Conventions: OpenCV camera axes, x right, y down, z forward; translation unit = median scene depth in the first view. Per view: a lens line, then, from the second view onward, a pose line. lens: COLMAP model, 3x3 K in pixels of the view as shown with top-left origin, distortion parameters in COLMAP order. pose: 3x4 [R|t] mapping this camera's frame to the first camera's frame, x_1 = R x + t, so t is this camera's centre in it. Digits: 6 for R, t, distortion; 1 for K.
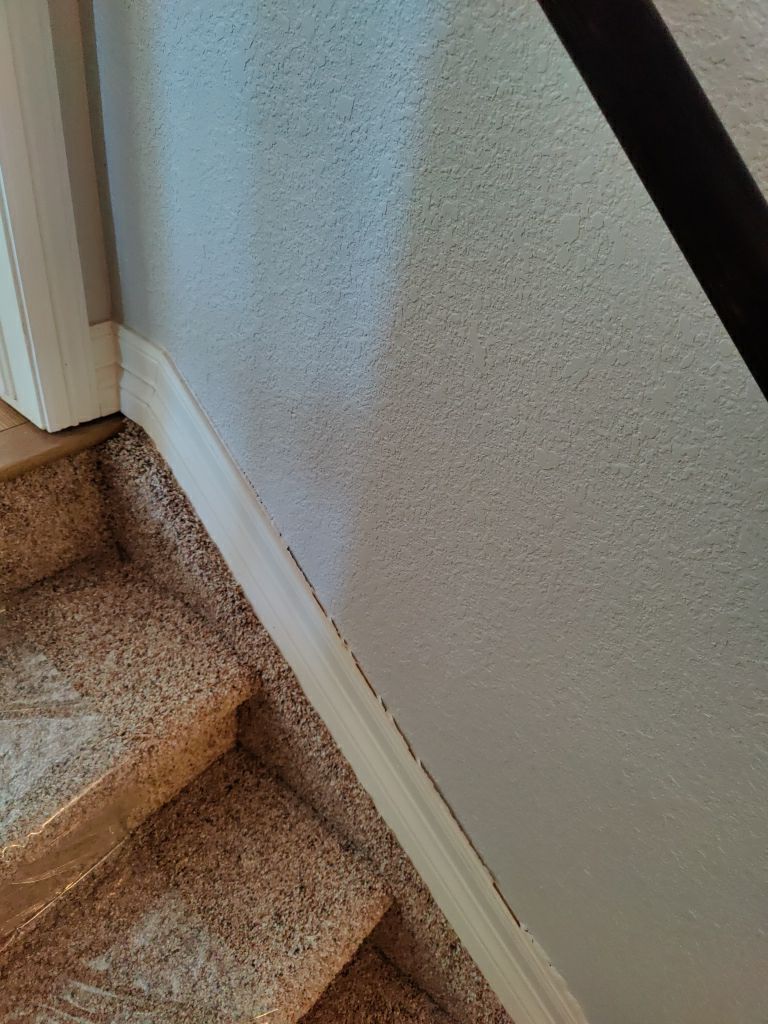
lens RADIAL K [[705.5, 0, 383.4], [0, 705.5, 512.3], [0, 0, 1]] dist [0.012749, -0.021130]
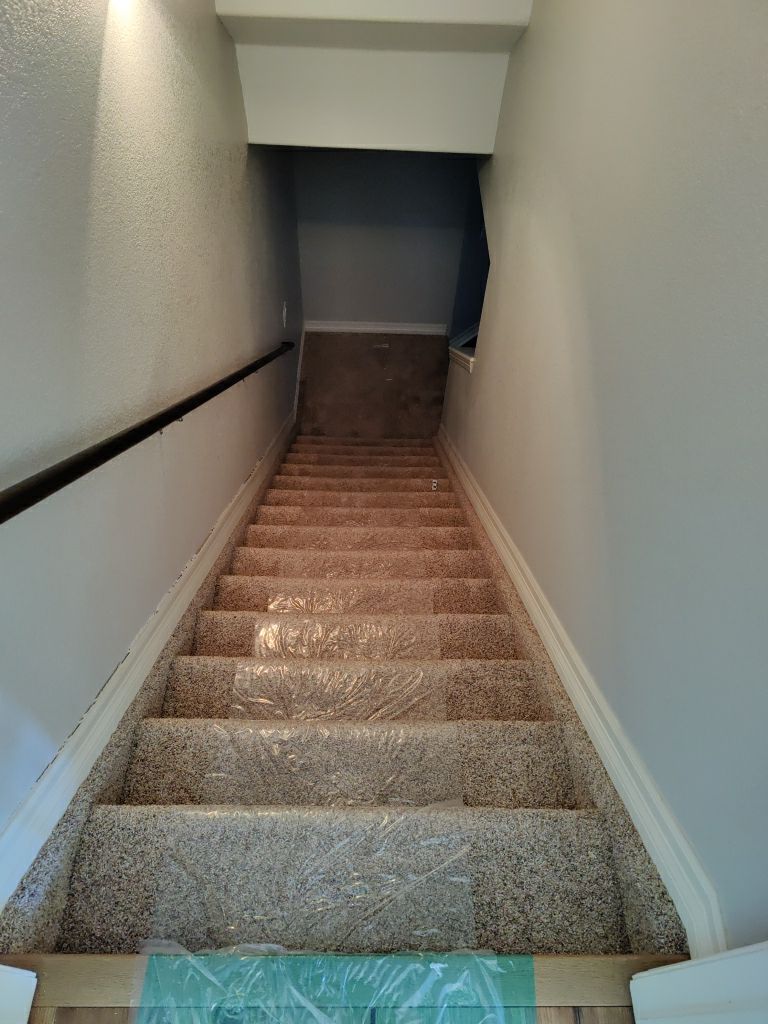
lens RADIAL K [[705.5, 0, 384.3], [0, 705.5, 511.9], [0, 0, 1]] dist [0.012749, -0.021130]
pose [[-0.618615, -0.716206, 0.323054, -0.654315], [0.394240, 0.072711, 0.916127, -1.078902], [-0.679625, 0.694091, 0.237377, -0.337313]]
